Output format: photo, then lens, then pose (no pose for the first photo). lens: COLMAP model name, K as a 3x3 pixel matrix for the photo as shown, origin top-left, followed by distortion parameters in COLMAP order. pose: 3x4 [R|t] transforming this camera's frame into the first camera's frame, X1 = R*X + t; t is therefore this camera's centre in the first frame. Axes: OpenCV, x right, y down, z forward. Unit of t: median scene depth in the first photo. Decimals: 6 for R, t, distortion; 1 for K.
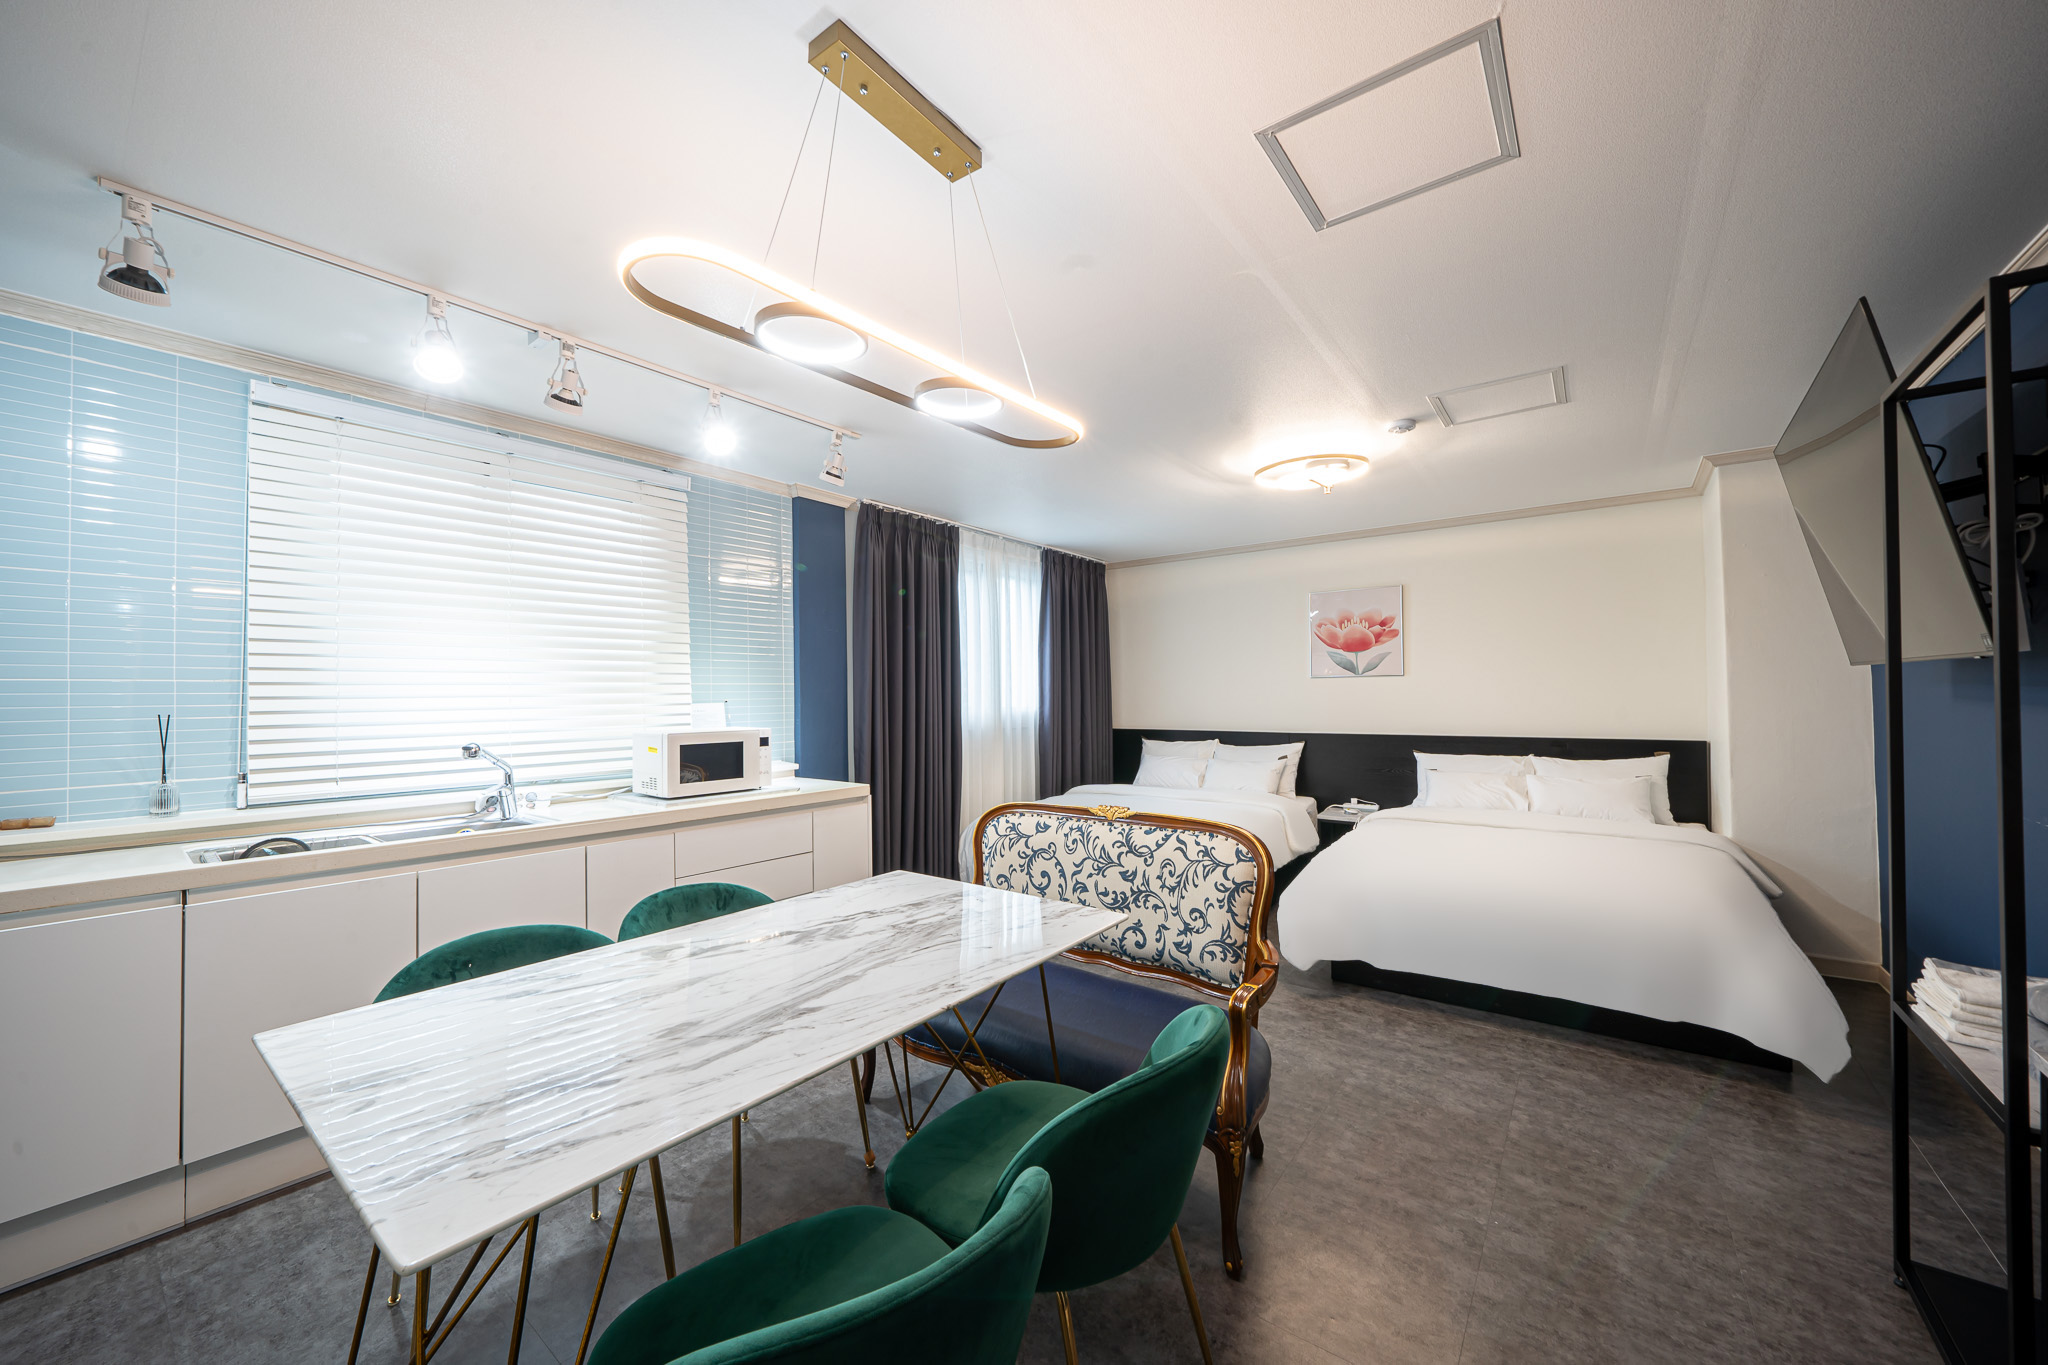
lens RADIAL K [[738.4, 0, 1041.1], [0, 738.4, 687.0], [0, 0, 1]] dist [-0.002297, -0.000098]
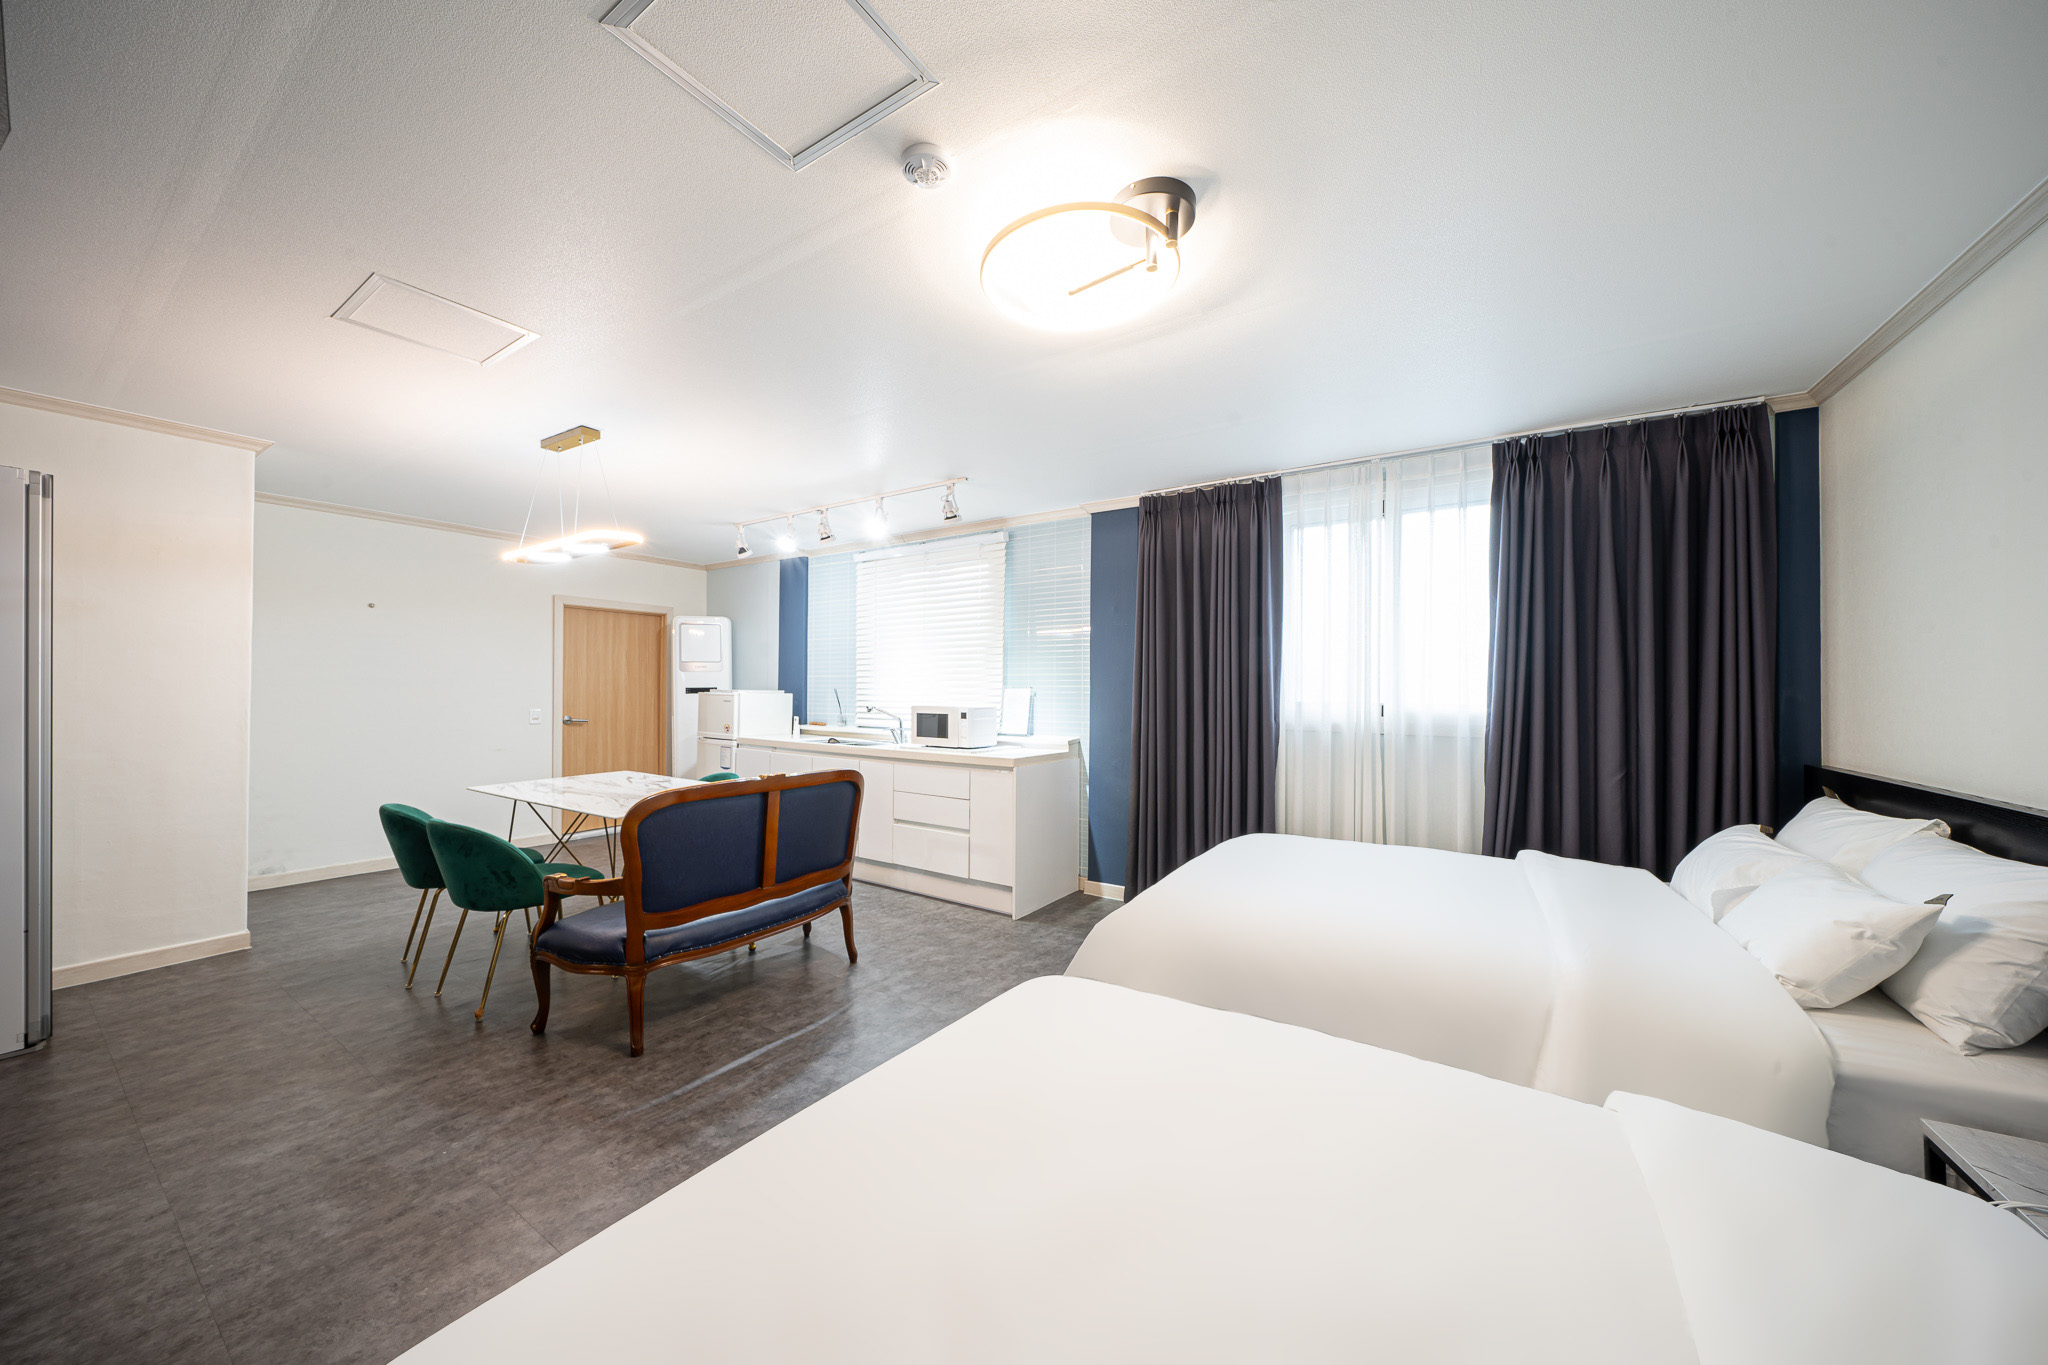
lens RADIAL K [[720.2, 0, 1022.7], [0, 720.2, 685.9], [0, 0, 1]] dist [0.001654, -0.000091]
pose [[0.053977, 0.005627, -0.998526, 1.377493], [0.001827, 0.999982, 0.005734, 0.012908], [0.998541, -0.002134, 0.053966, 1.428577]]
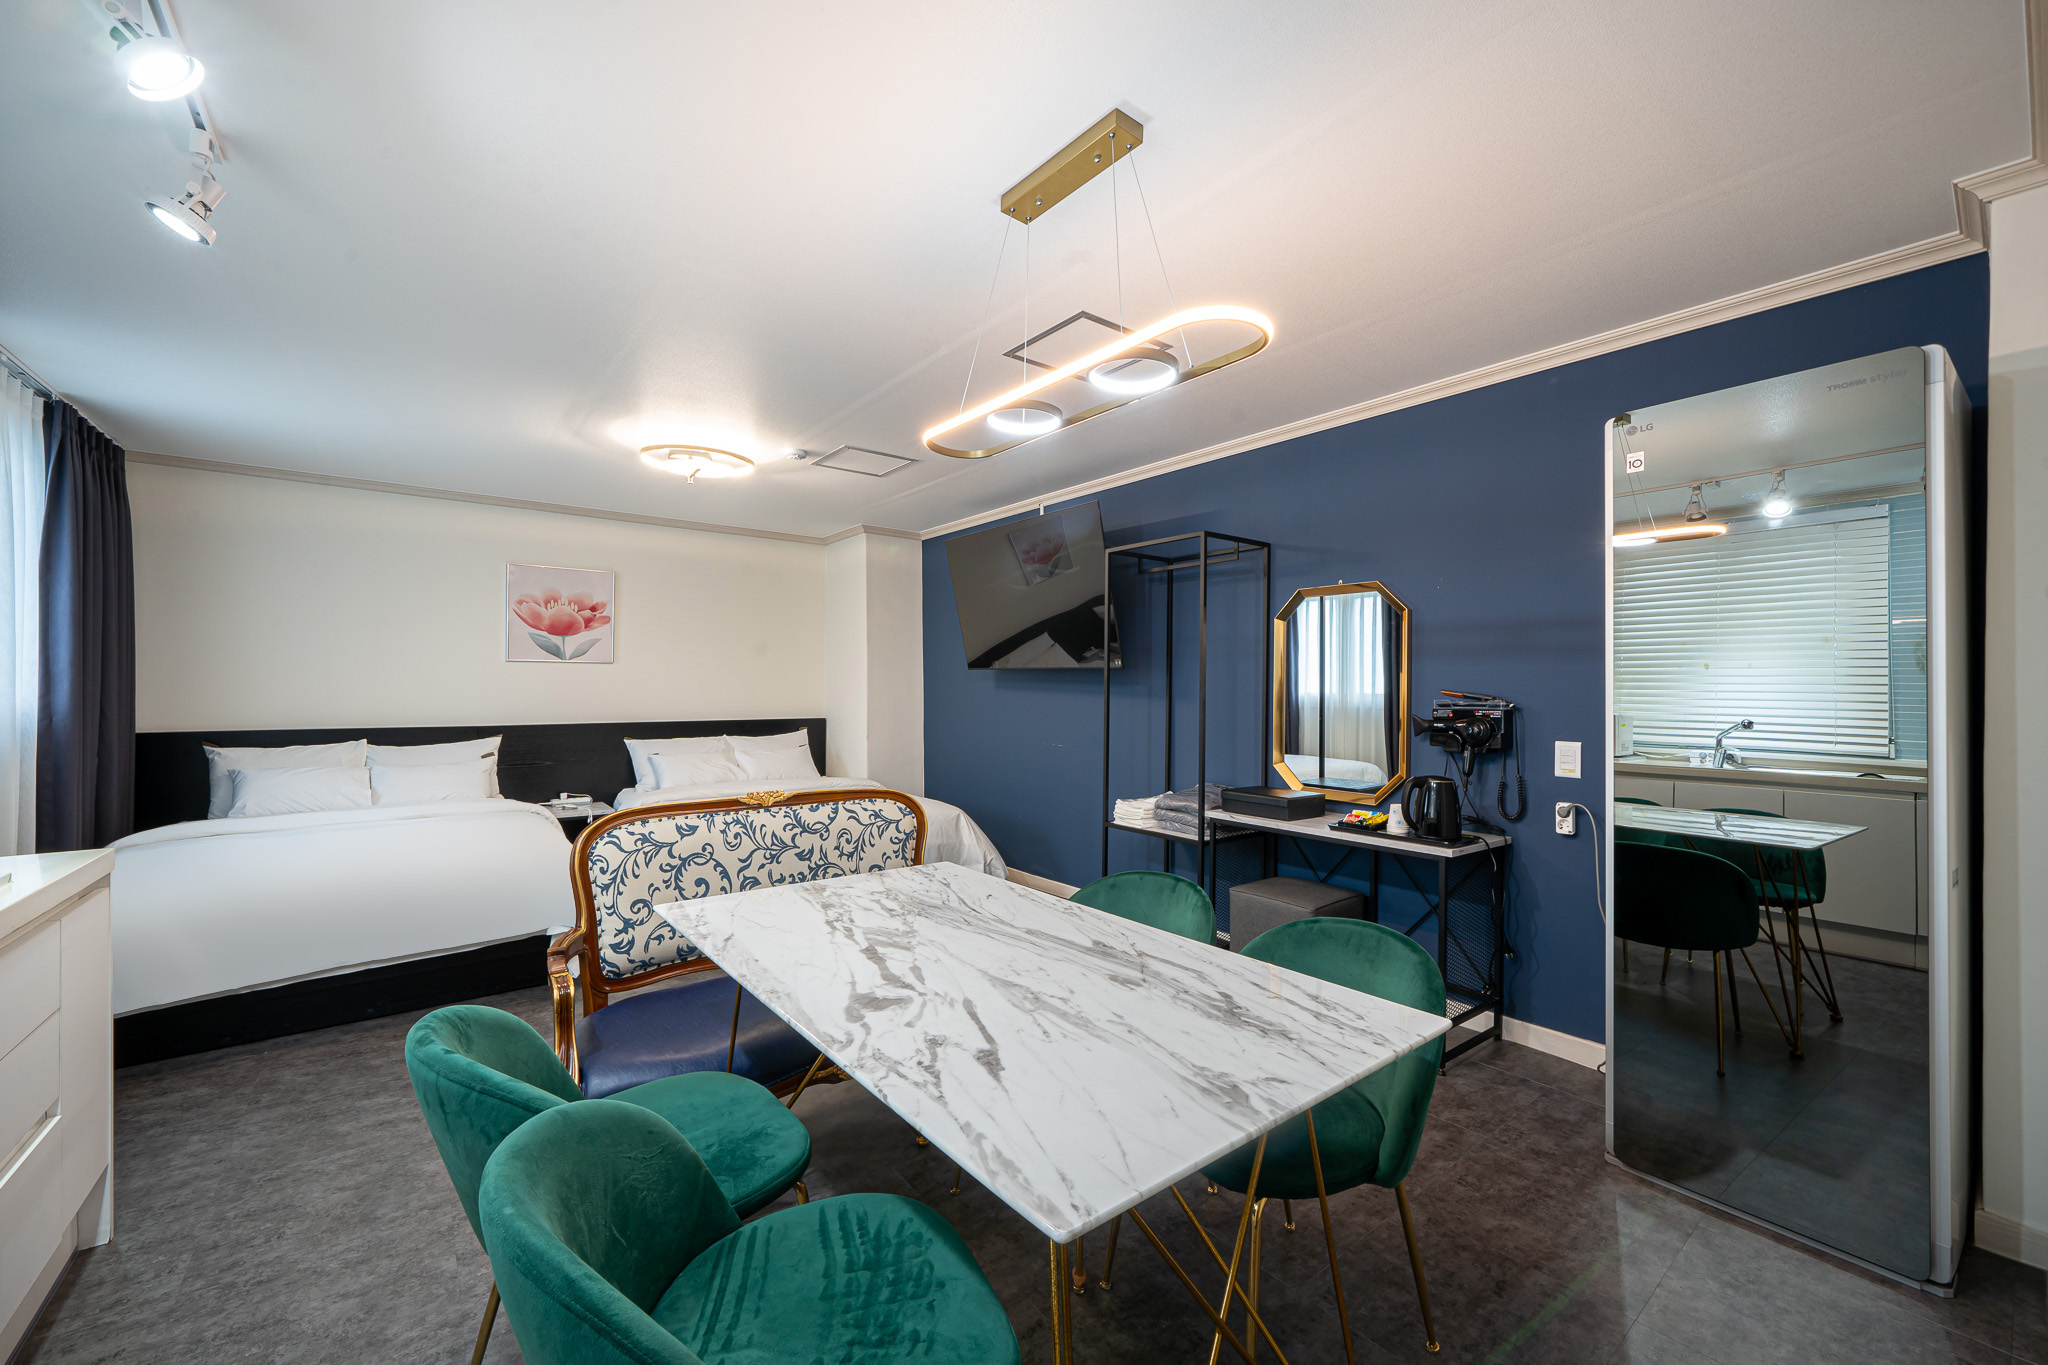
lens RADIAL K [[775.2, 0, 1007.7], [0, 775.2, 681.9], [0, 0, 1]] dist [0.004123, 0.000193]
pose [[0.290592, 0.016293, 0.956708, -0.818197], [-0.020265, 0.999736, -0.010871, 0.023828], [-0.956633, -0.016228, 0.290845, 0.424551]]
